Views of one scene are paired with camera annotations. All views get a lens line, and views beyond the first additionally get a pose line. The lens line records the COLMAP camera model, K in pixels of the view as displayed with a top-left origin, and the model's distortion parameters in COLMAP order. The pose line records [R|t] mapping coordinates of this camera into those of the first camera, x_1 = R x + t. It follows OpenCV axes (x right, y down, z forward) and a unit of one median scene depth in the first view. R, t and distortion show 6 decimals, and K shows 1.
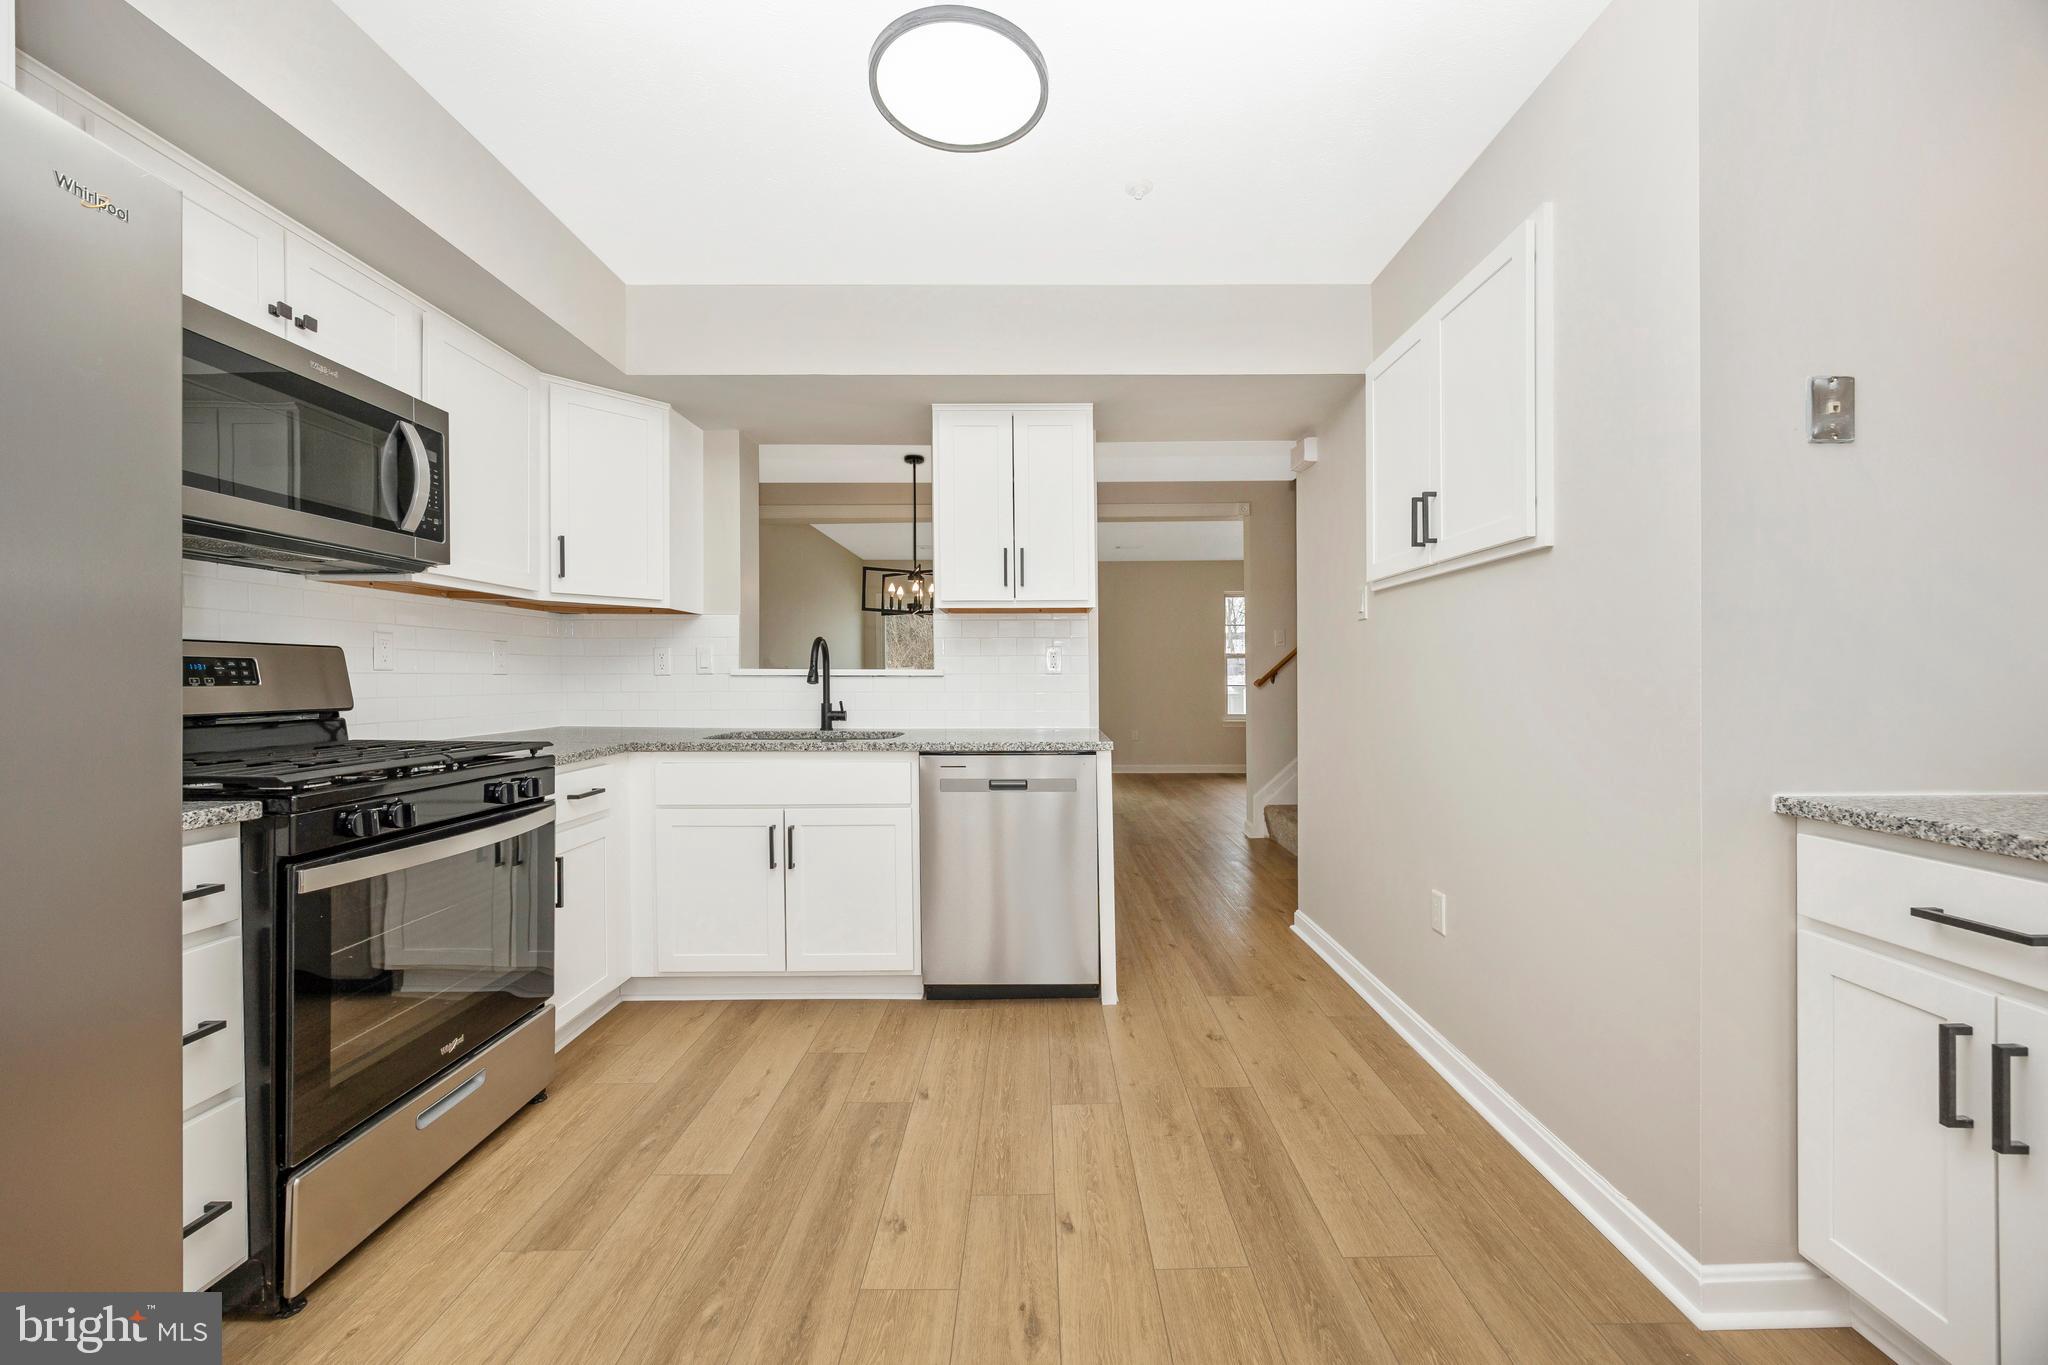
lens RADIAL K [[789.4, 0, 1045.3], [0, 789.4, 672.3], [0, 0, 1]] dist [0.001862, -0.001496]
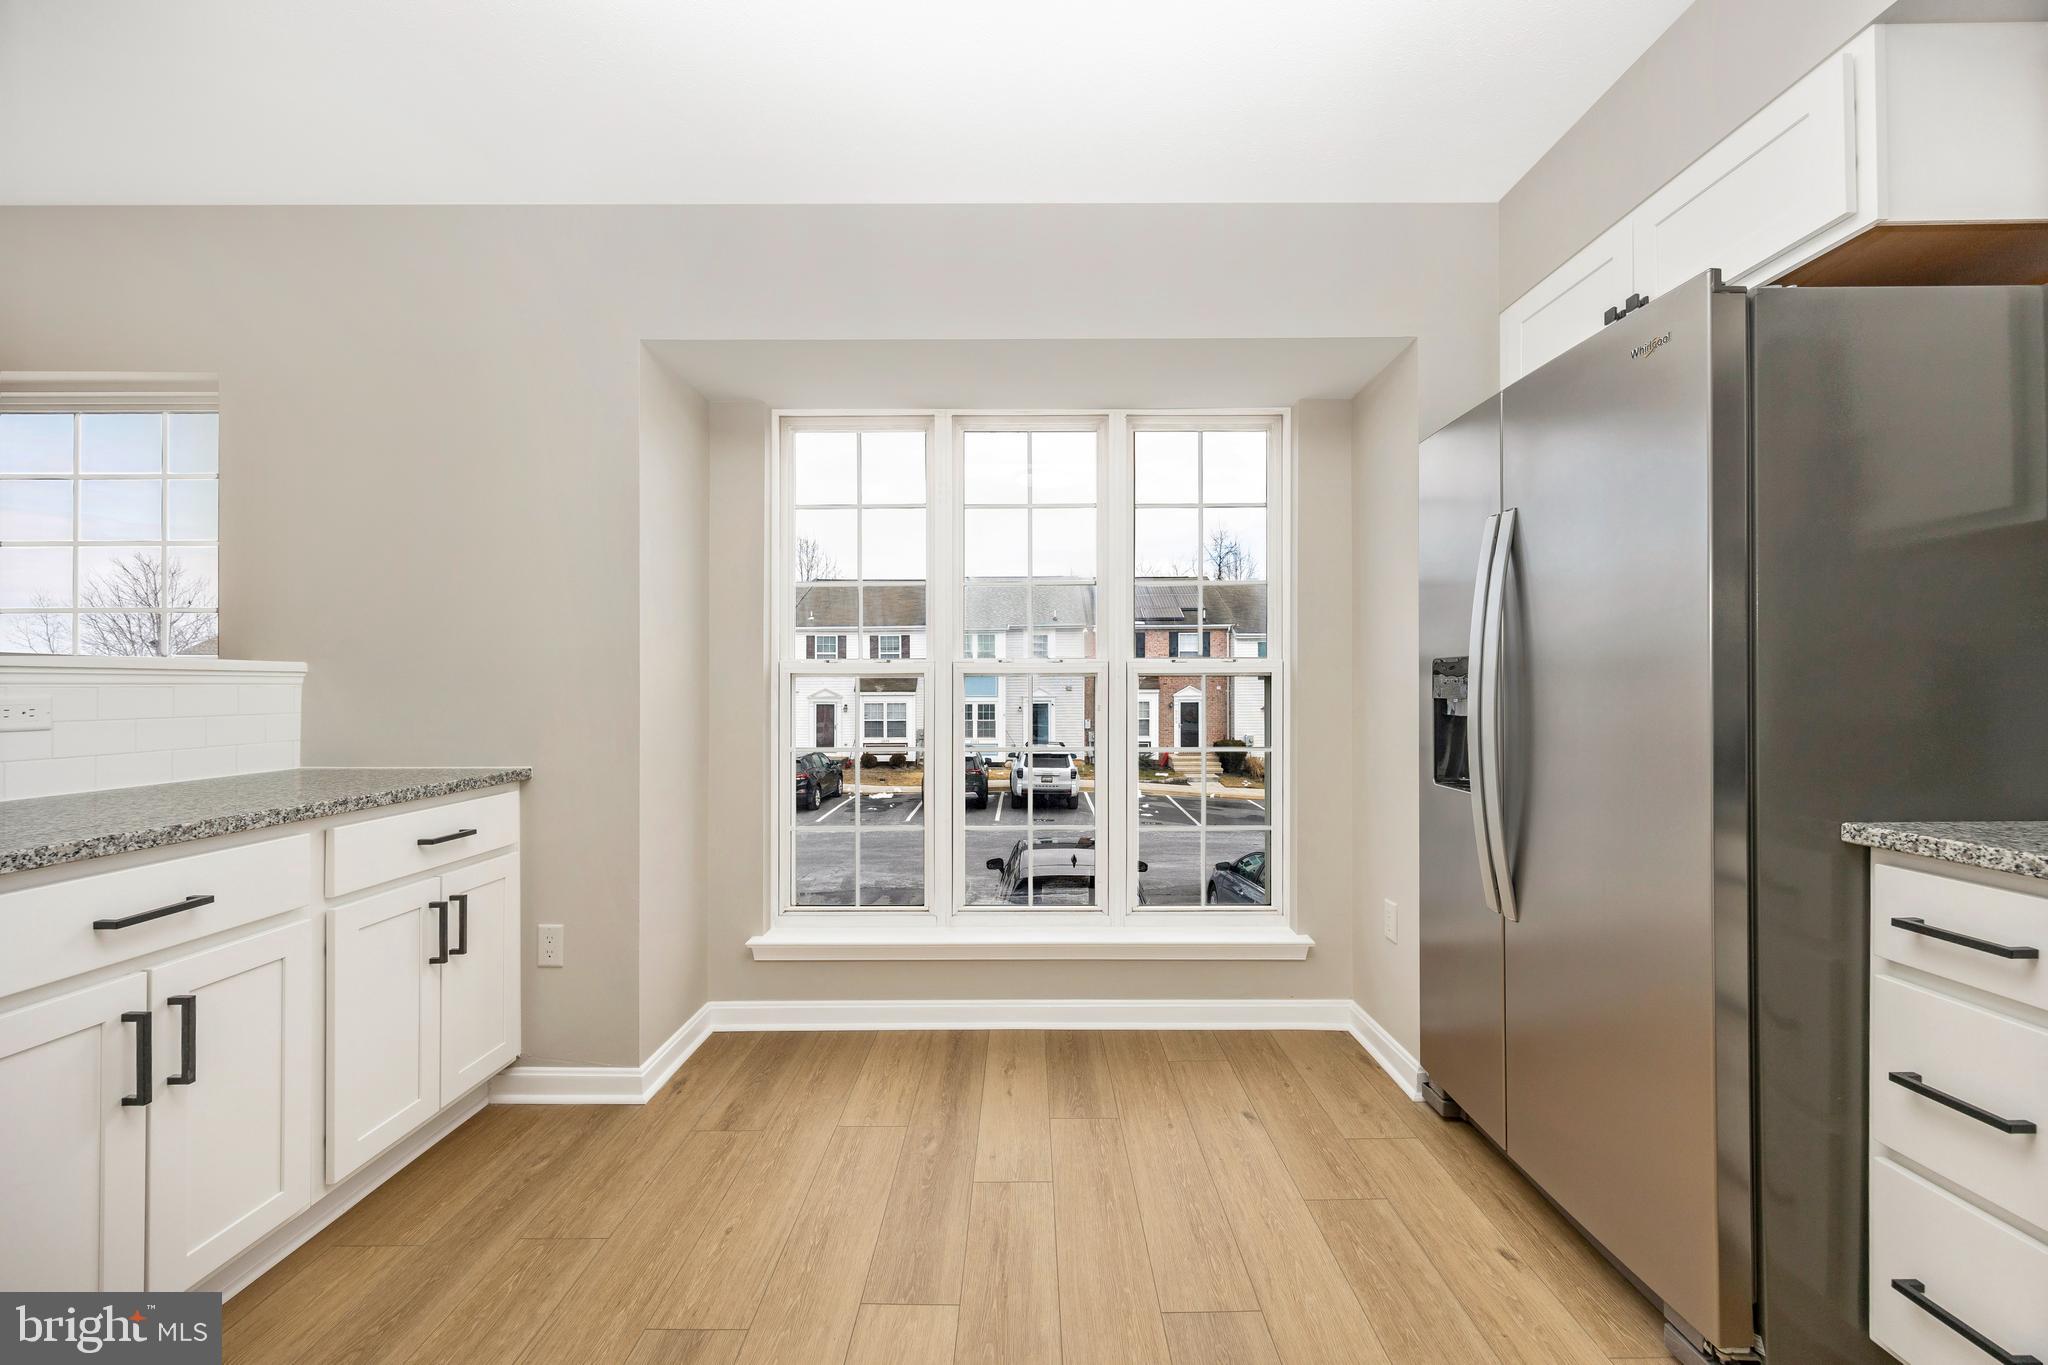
lens RADIAL K [[789.4, 0, 1026.0], [0, 789.4, 694.5], [0, 0, 1]] dist [0.001862, -0.001496]
pose [[-0.999945, 0.006994, 0.007865, -0.054994], [0.007032, 0.999964, 0.004821, 0.003558], [-0.007831, 0.004876, -0.999957, 1.179735]]
